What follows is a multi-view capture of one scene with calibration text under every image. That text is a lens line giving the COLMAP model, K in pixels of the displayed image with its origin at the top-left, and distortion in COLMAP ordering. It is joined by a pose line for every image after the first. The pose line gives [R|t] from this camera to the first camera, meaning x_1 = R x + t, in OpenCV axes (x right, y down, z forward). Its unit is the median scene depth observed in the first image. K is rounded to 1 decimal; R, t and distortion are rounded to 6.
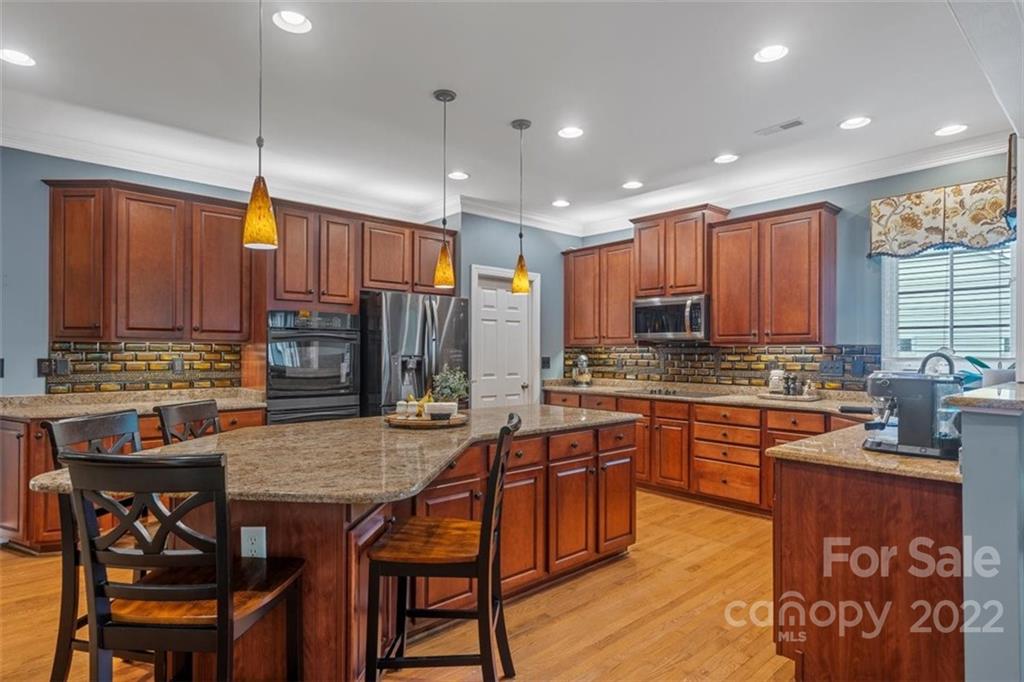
lens RADIAL K [[557.4, 0, 510.8], [0, 557.4, 342.4], [0, 0, 1]] dist [0.032557, -0.000281]
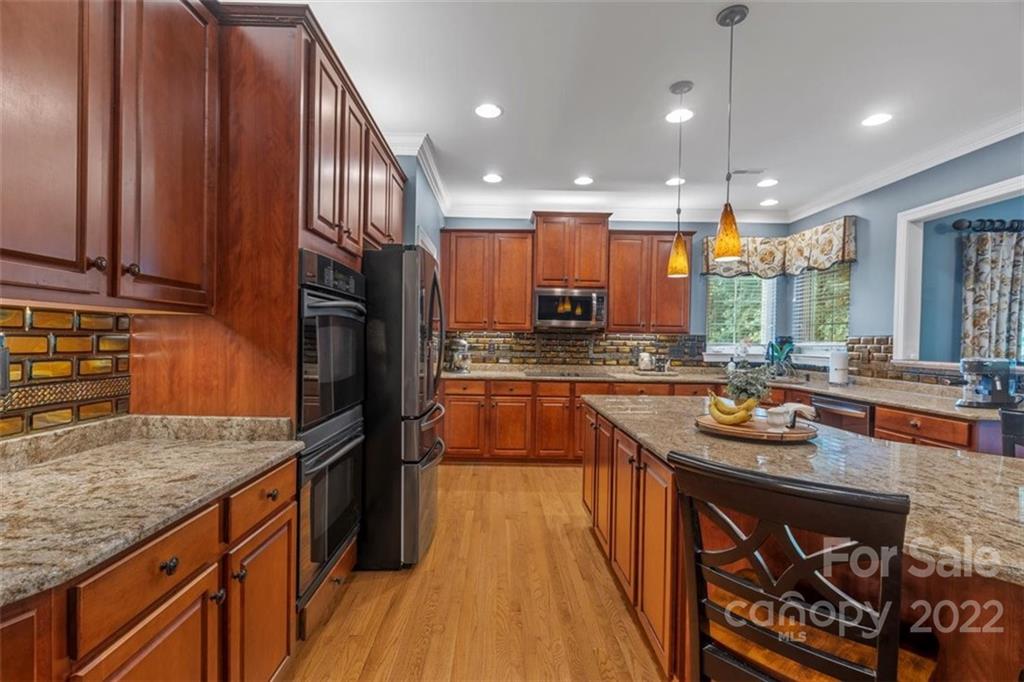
lens RADIAL K [[461.3, 0, 506.4], [0, 461.3, 342.8], [0, 0, 1]] dist [-0.009811, 0.001770]
pose [[0.672429, -0.001524, 0.740160, -0.502287], [-0.028124, 0.999223, 0.027609, 0.004687], [-0.739627, -0.039381, 0.671864, 0.489500]]
